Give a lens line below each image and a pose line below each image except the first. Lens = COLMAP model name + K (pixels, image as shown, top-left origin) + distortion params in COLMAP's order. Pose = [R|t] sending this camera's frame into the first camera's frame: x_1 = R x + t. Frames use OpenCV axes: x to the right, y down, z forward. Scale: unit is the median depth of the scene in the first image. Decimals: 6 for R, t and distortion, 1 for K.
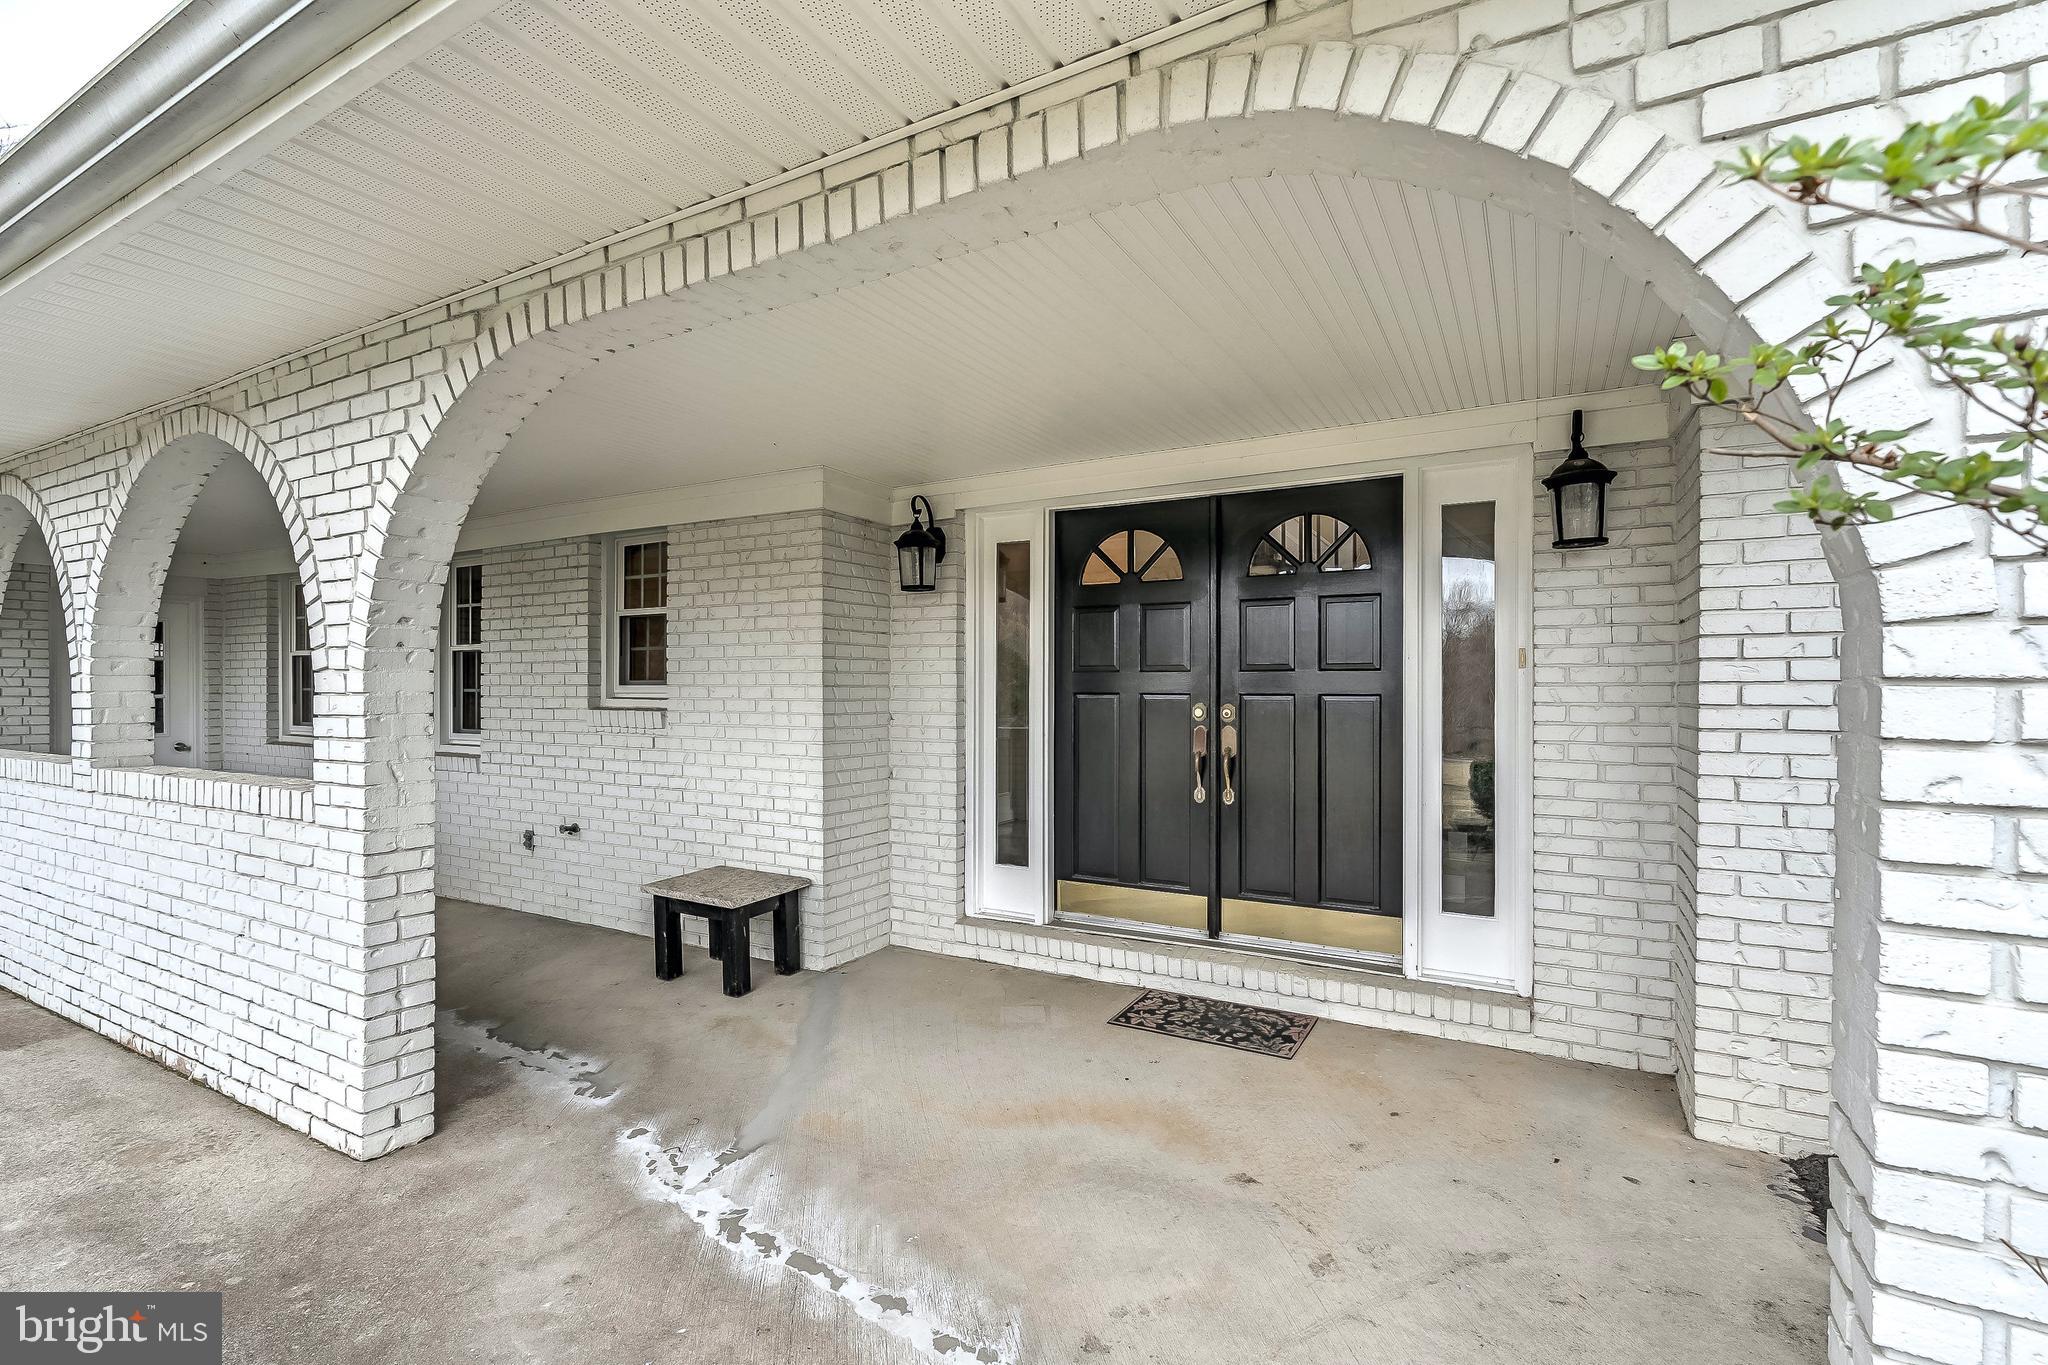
lens RADIAL K [[935.7, 0, 1028.3], [0, 935.7, 685.0], [0, 0, 1]] dist [-0.003719, 0.001622]
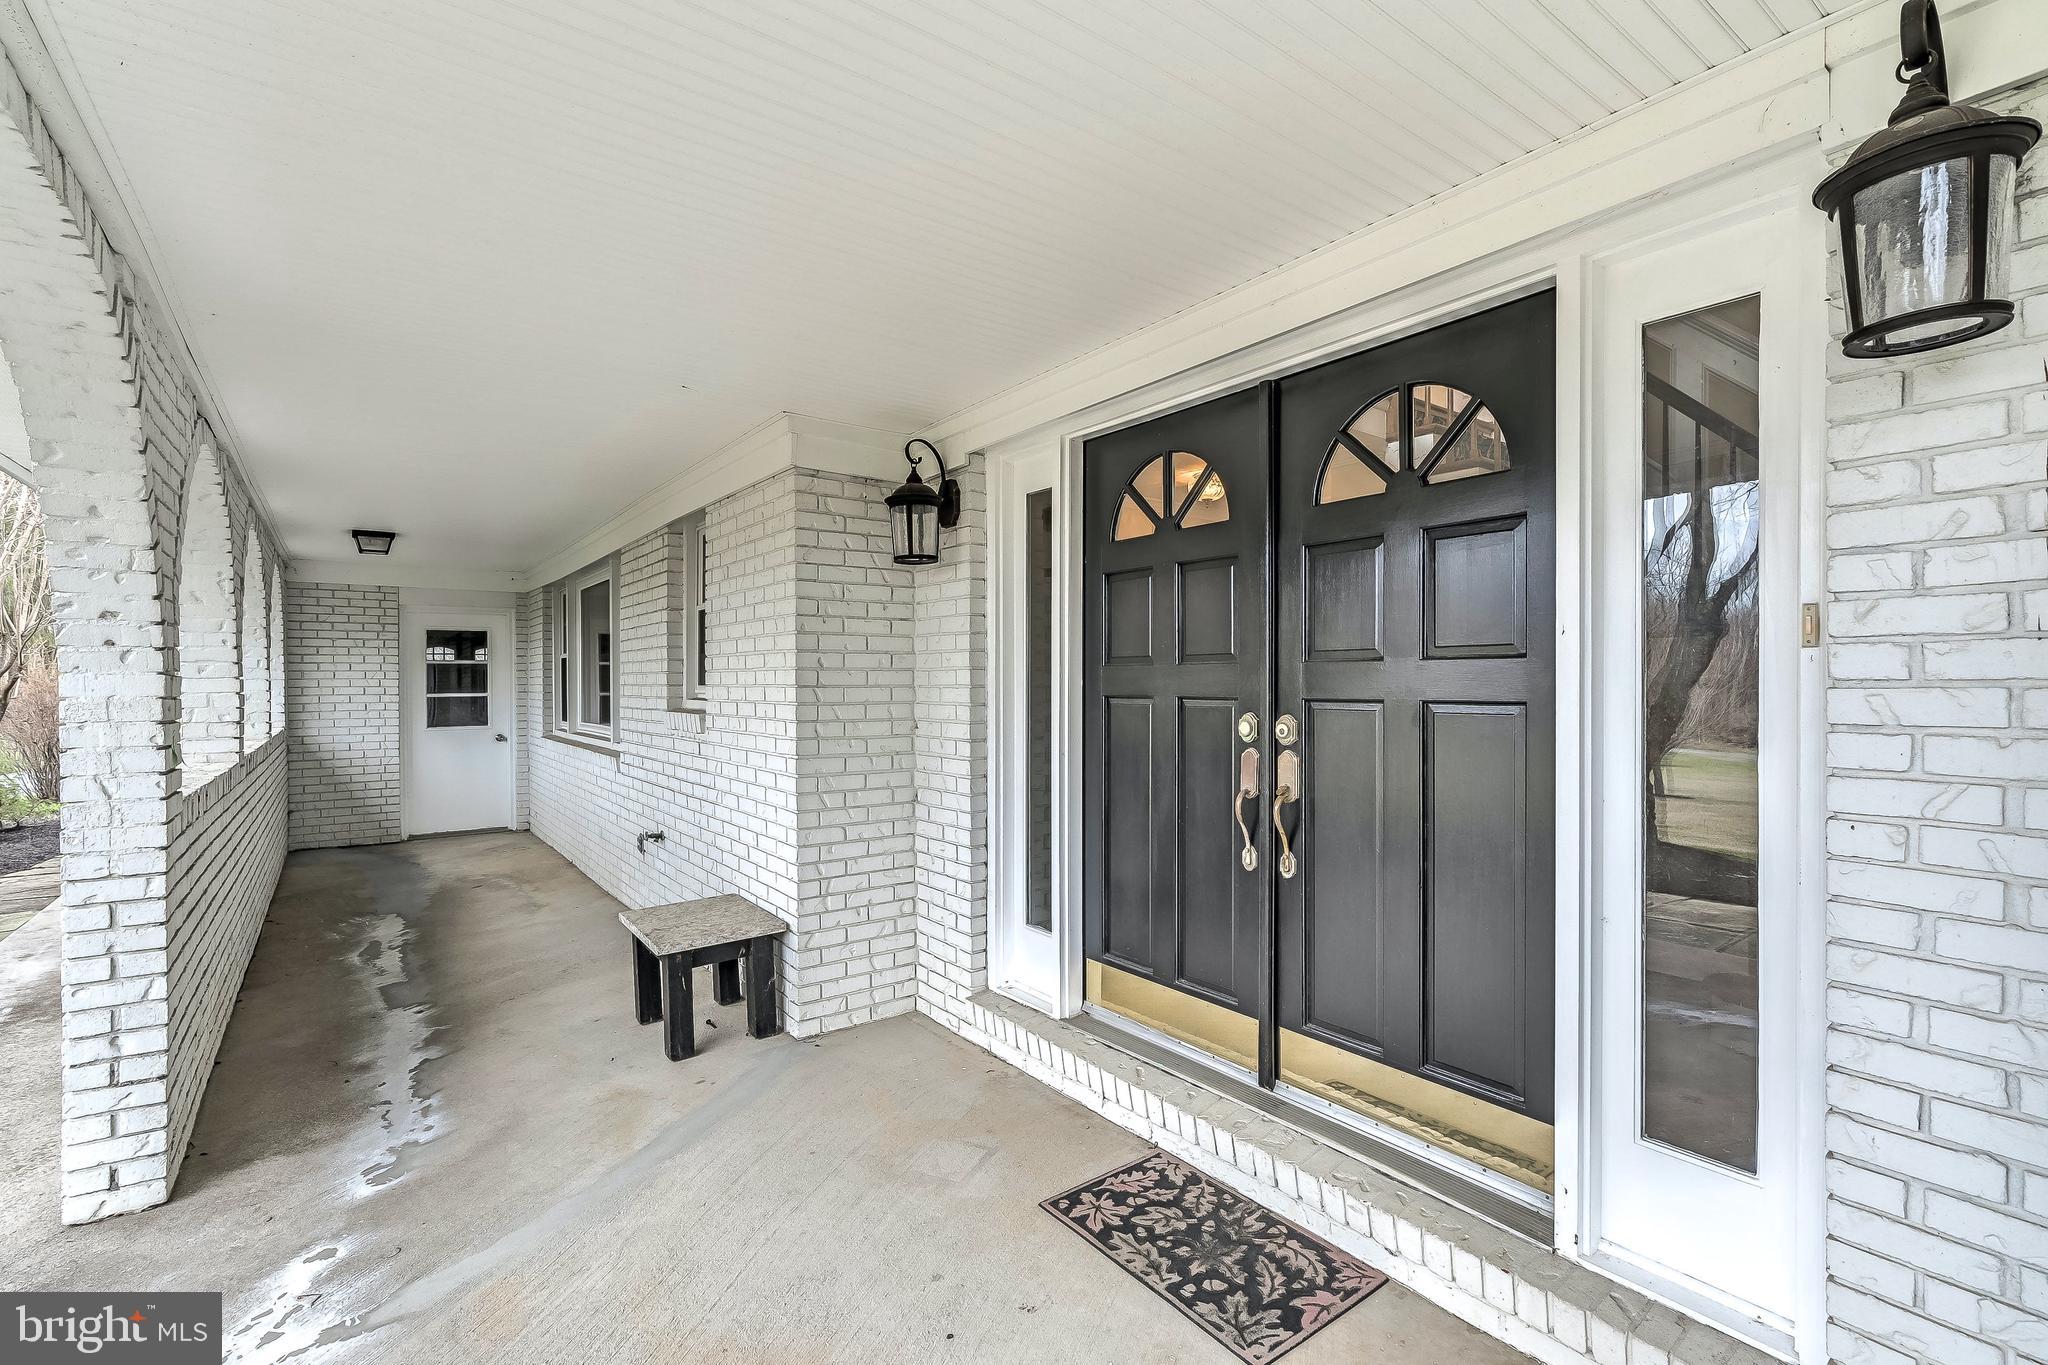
lens RADIAL K [[935.7, 0, 1022.3], [0, 935.7, 689.0], [0, 0, 1]] dist [-0.003719, 0.001622]
pose [[0.911688, -0.000100, -0.410883, 0.314816], [0.003174, 0.999972, 0.006798, -0.001985], [0.410871, -0.007501, 0.911663, 0.372847]]
